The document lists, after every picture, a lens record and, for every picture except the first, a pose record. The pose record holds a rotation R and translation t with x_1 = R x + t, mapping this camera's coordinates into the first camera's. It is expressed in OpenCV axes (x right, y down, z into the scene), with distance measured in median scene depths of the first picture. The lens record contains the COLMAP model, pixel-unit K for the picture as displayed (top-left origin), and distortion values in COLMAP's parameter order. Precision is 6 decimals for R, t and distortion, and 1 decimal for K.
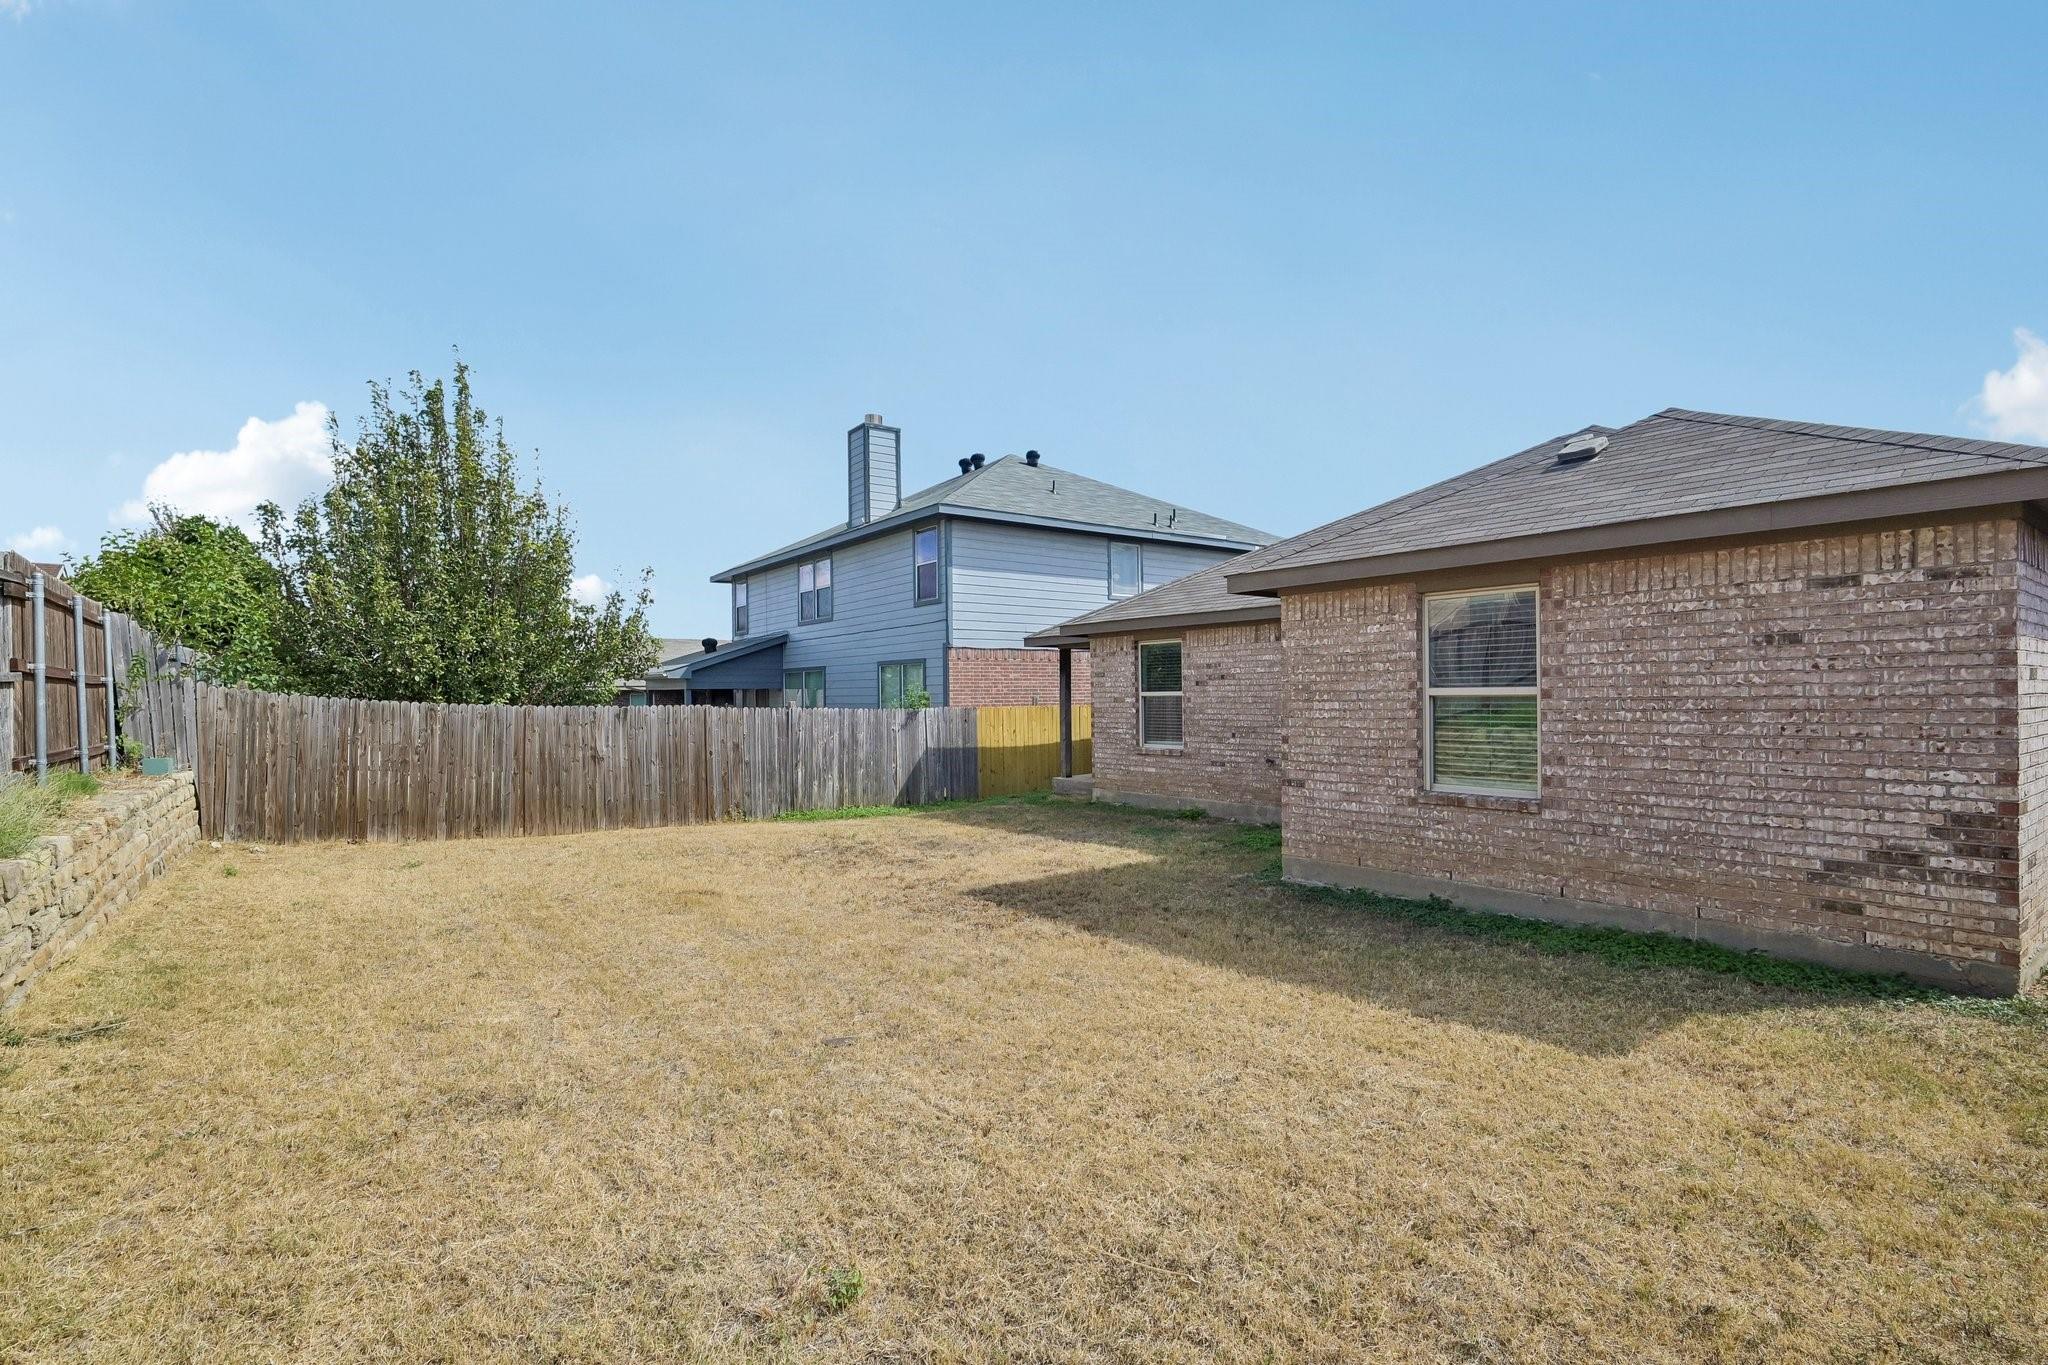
lens RADIAL K [[948.8, 0, 1025.5], [0, 948.8, 691.1], [0, 0, 1]] dist [-0.000149, 0.000124]
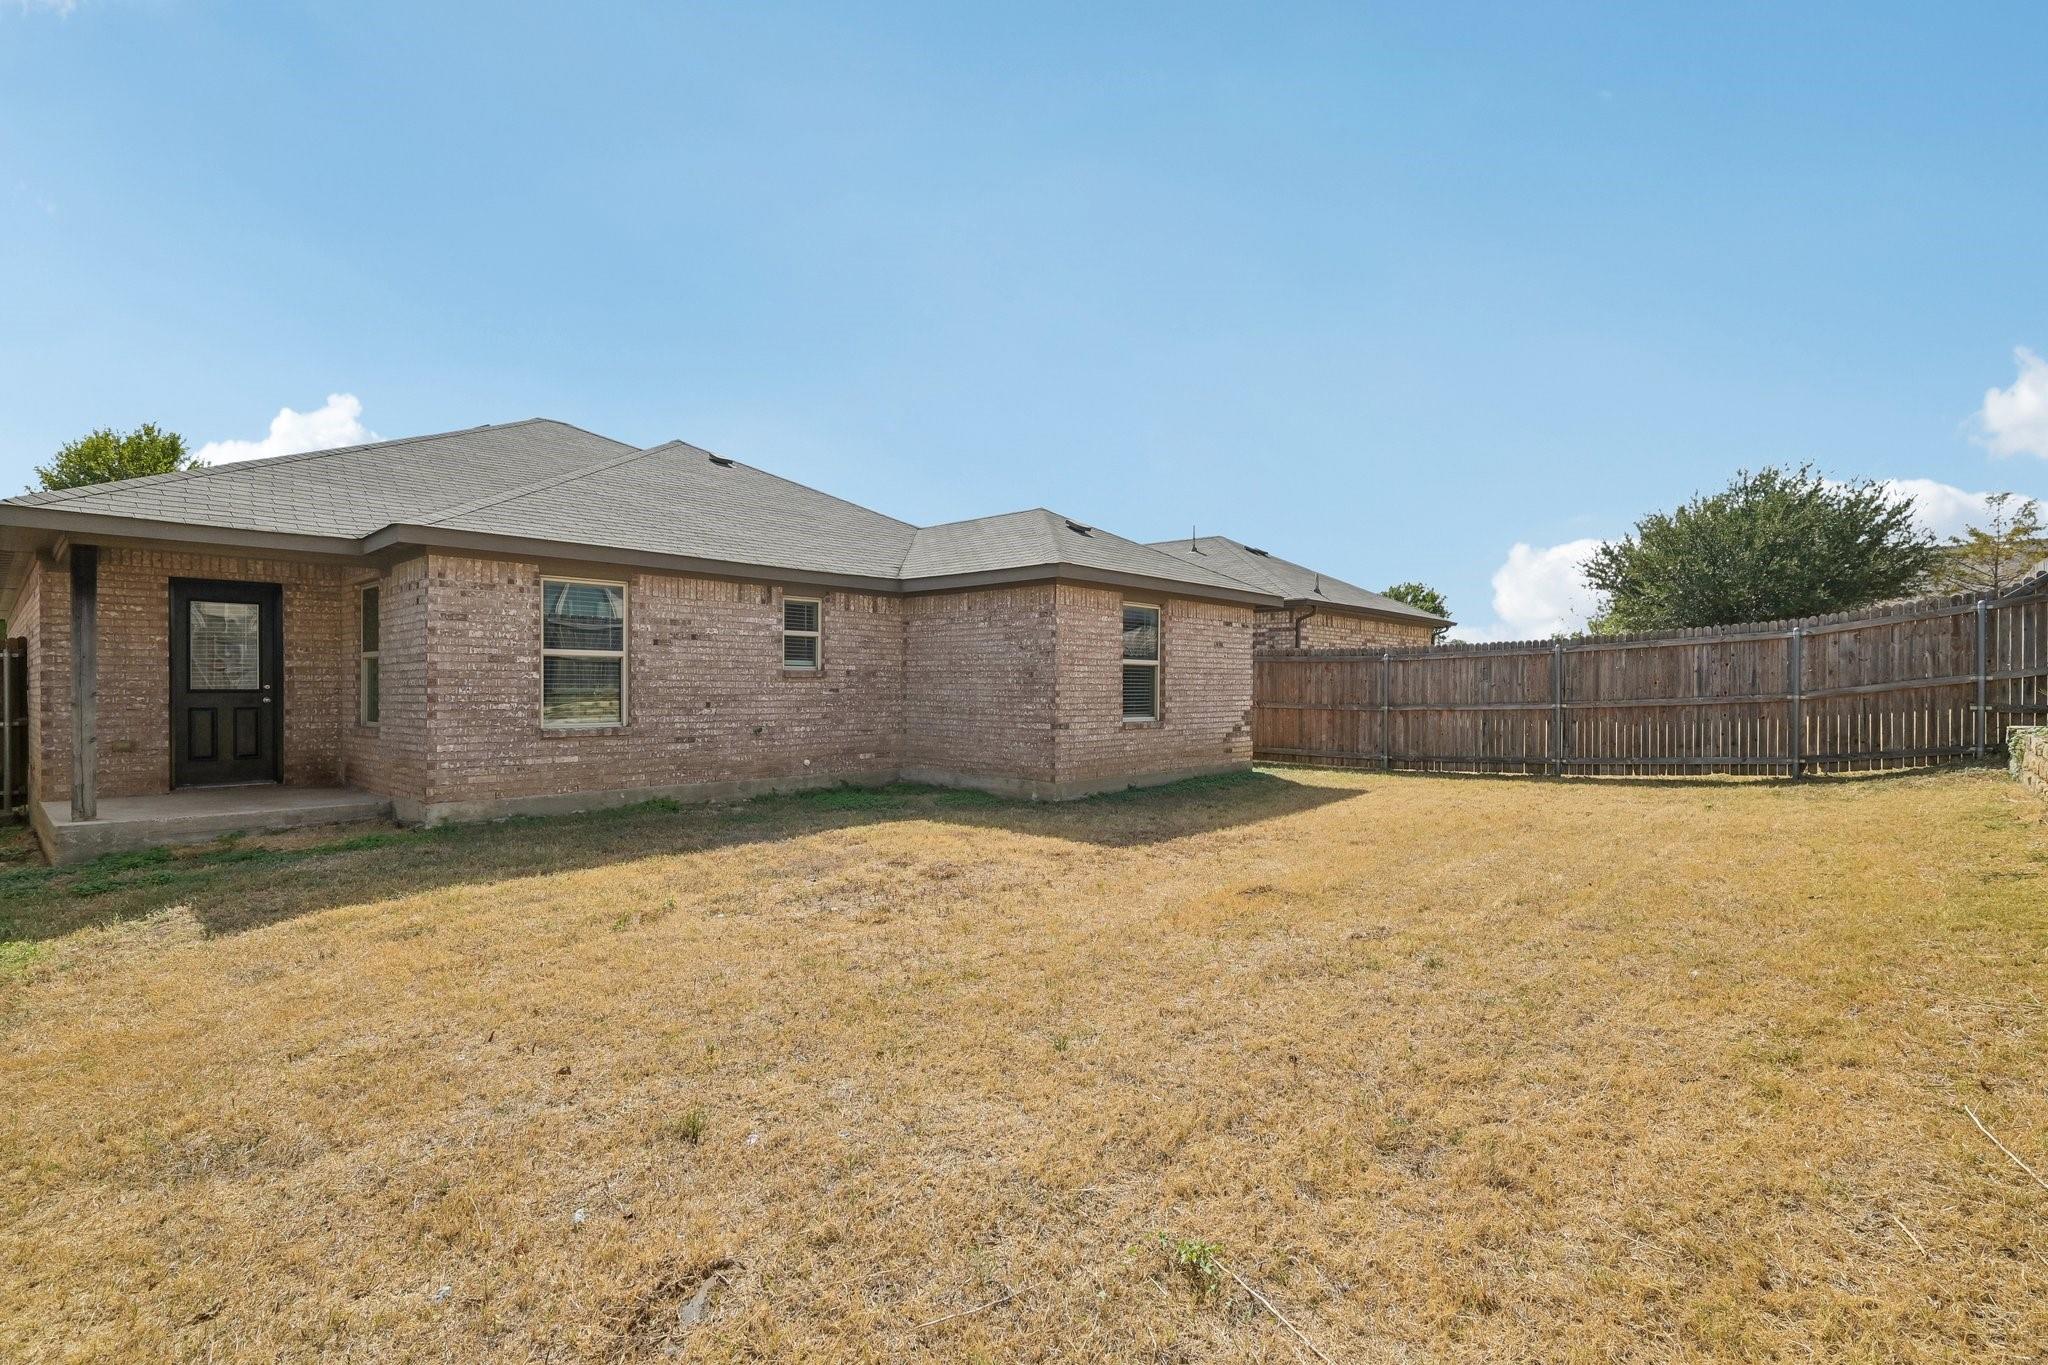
lens RADIAL K [[948.8, 0, 1025.5], [0, 948.8, 691.8], [0, 0, 1]] dist [-0.000149, 0.000124]
pose [[-0.168930, 0.007516, 0.985599, -1.014468], [-0.004859, 0.999952, -0.008458, 0.059834], [-0.985616, -0.006218, -0.168886, 1.271055]]
